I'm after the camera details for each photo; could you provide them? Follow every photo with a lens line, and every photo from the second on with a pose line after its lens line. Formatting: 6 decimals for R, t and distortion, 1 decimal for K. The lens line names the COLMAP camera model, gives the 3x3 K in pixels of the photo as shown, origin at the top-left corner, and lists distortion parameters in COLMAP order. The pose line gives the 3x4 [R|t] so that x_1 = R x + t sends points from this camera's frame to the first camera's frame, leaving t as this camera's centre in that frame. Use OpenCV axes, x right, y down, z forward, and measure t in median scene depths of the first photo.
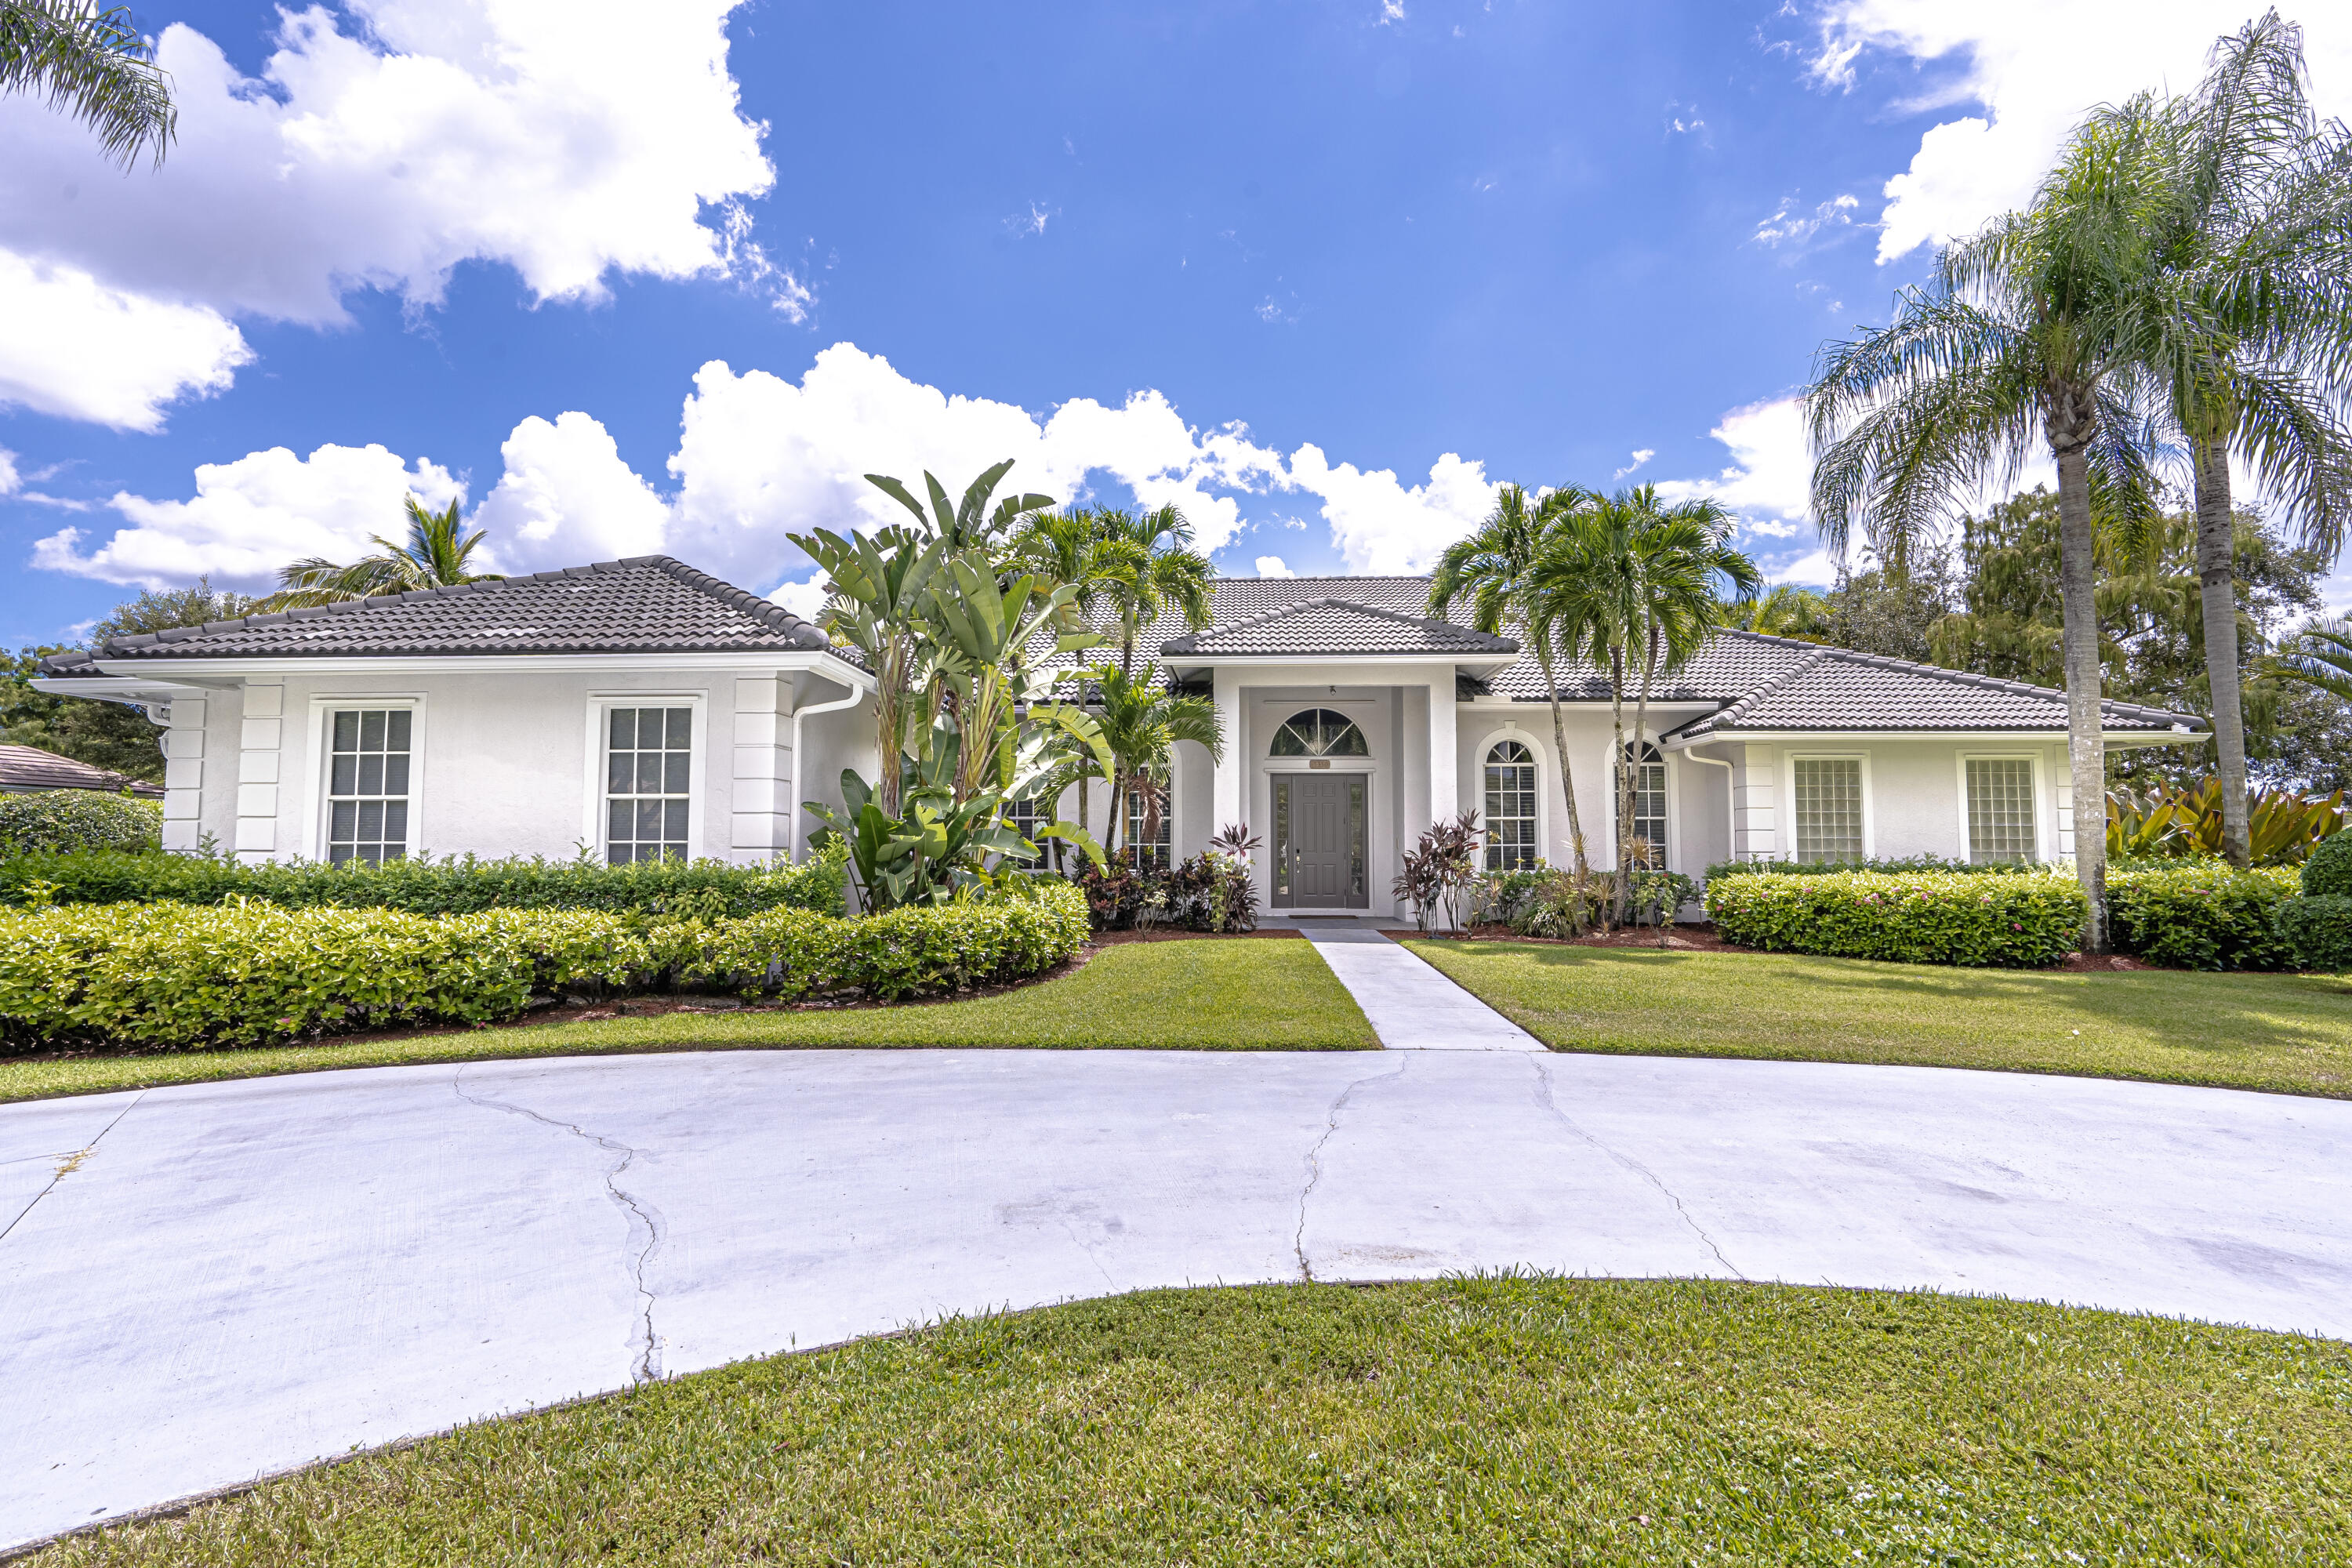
lens RADIAL K [[1154.5, 0, 1176.0], [0, 1154.5, 784.0], [0, 0, 1]] dist [-0.004384, -0.000158]
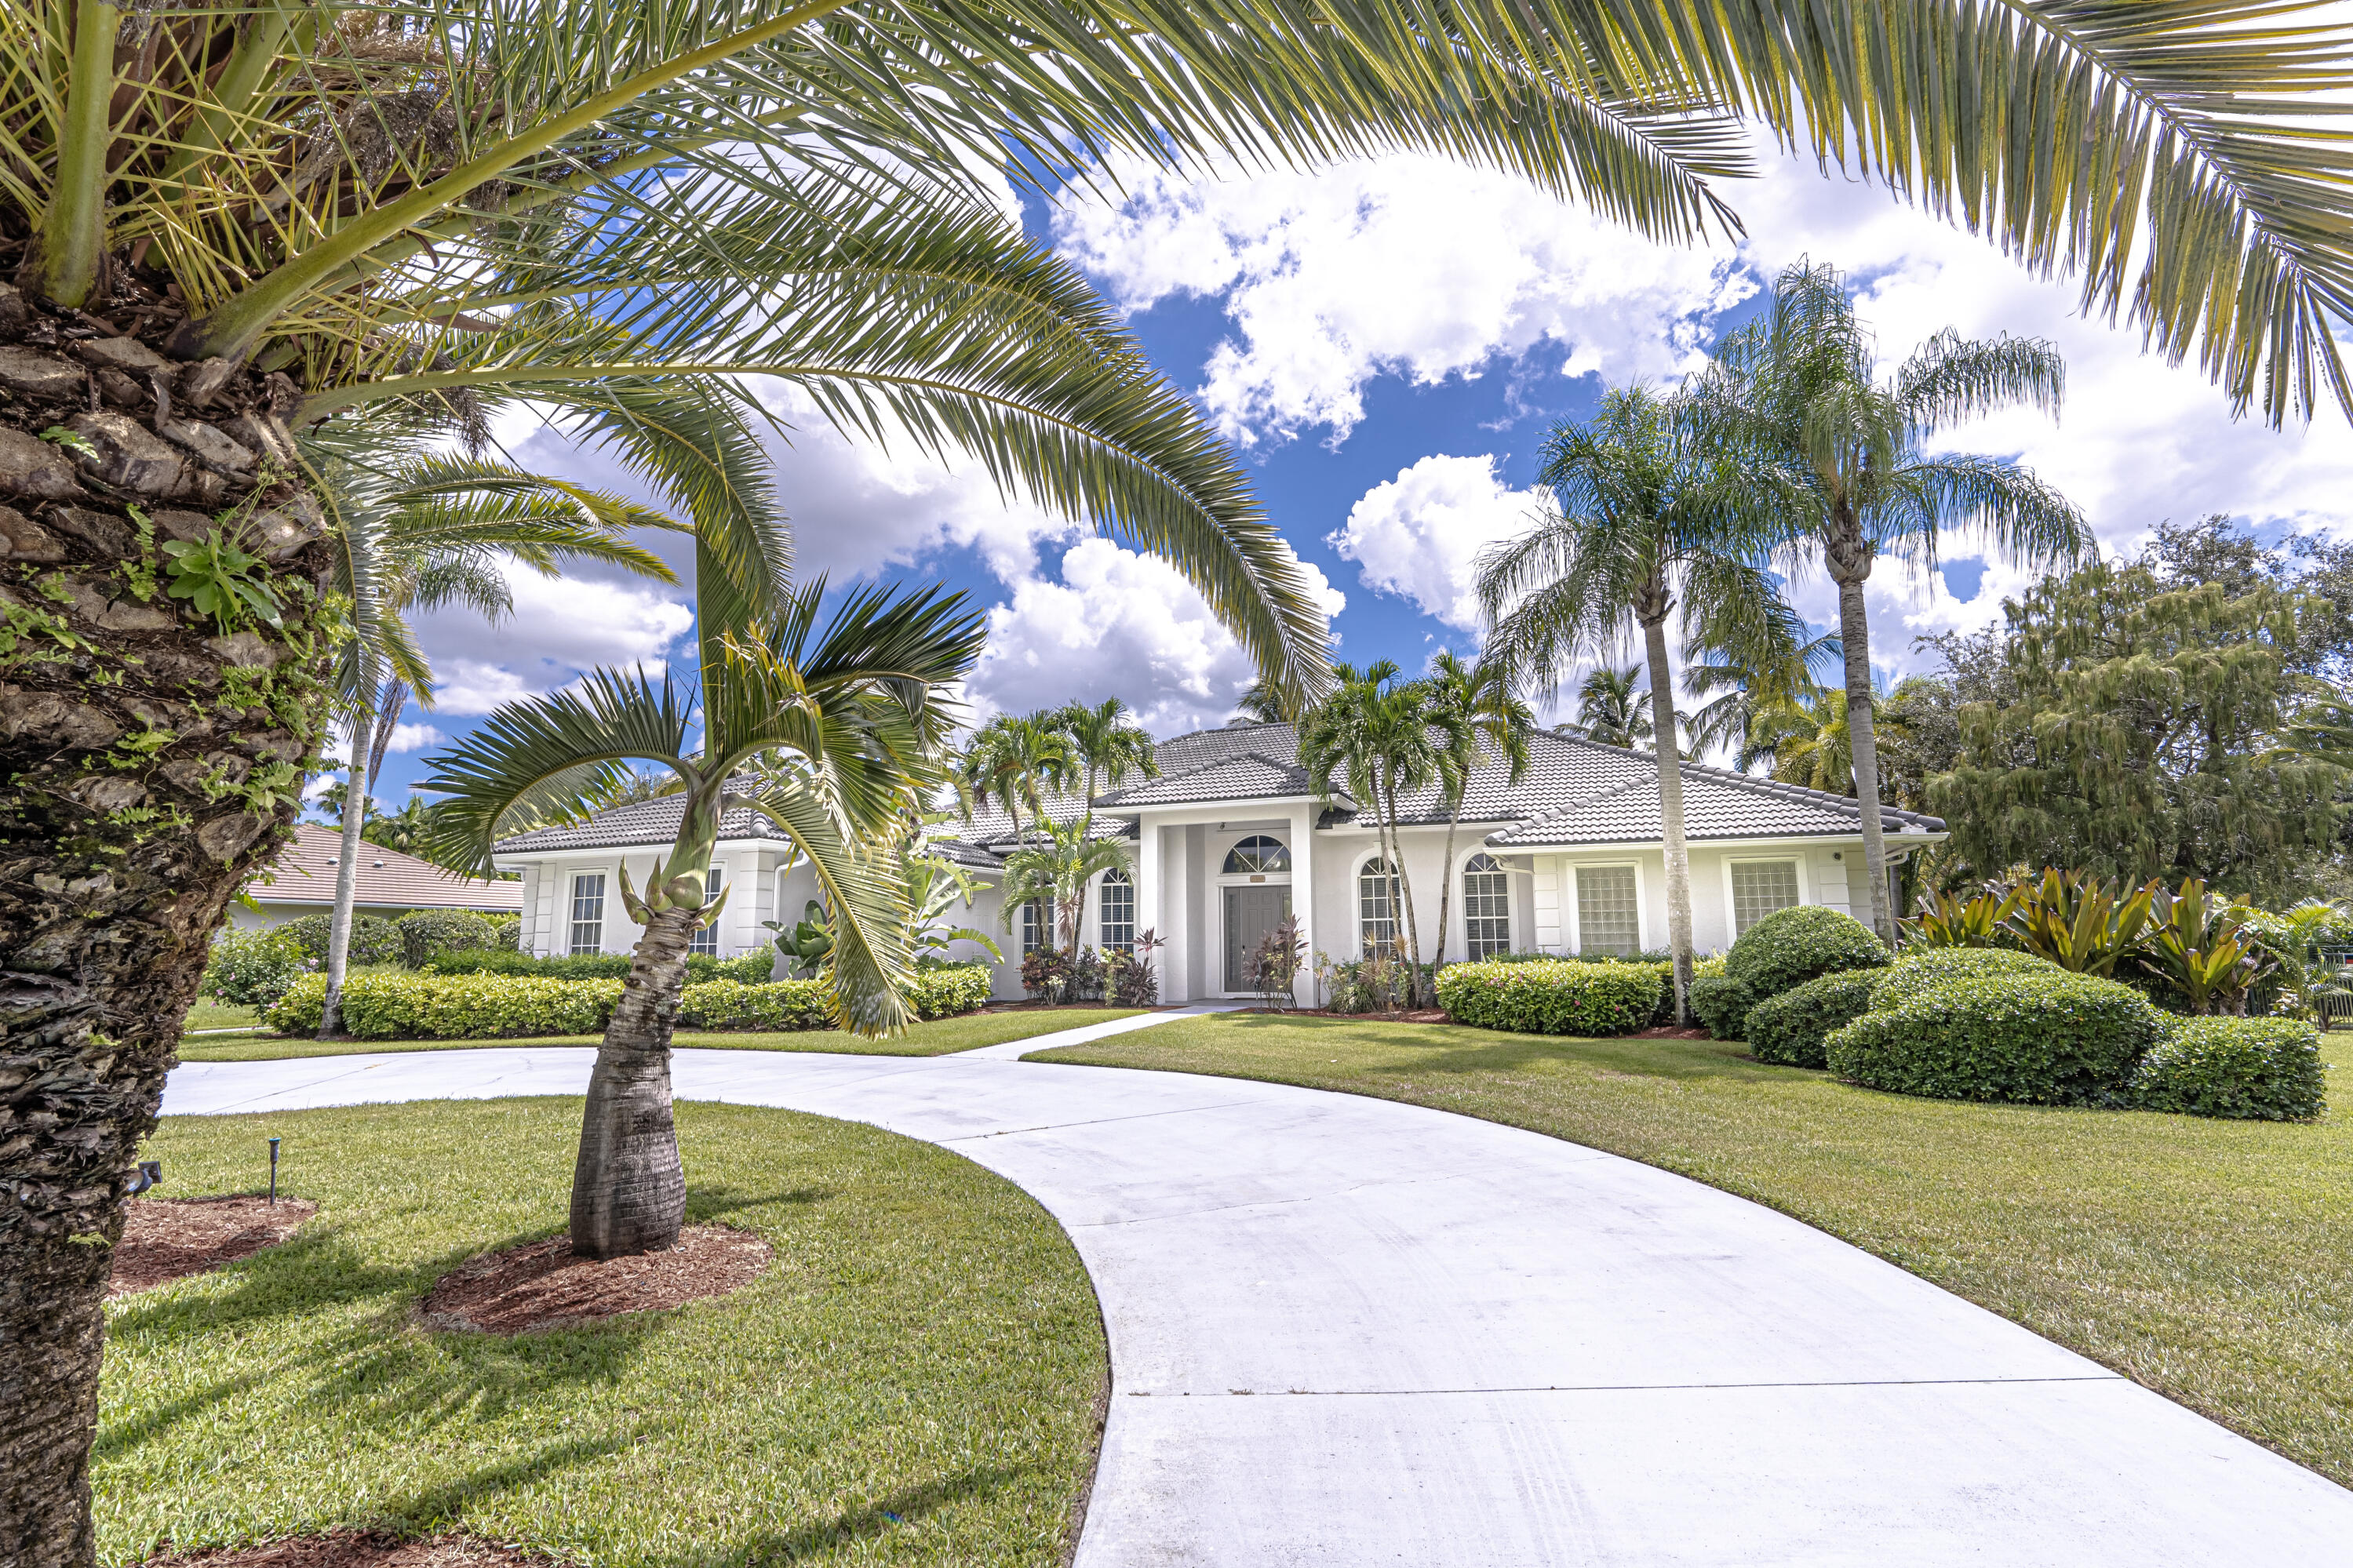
lens RADIAL K [[1154.9, 0, 1176.5], [0, 1154.9, 784.0], [0, 0, 1]] dist [-0.004384, -0.000158]
pose [[0.927843, -0.057678, -0.368485, 0.602222], [0.027409, 0.995843, -0.086862, -0.014678], [0.371963, 0.070495, 0.925567, -0.277022]]
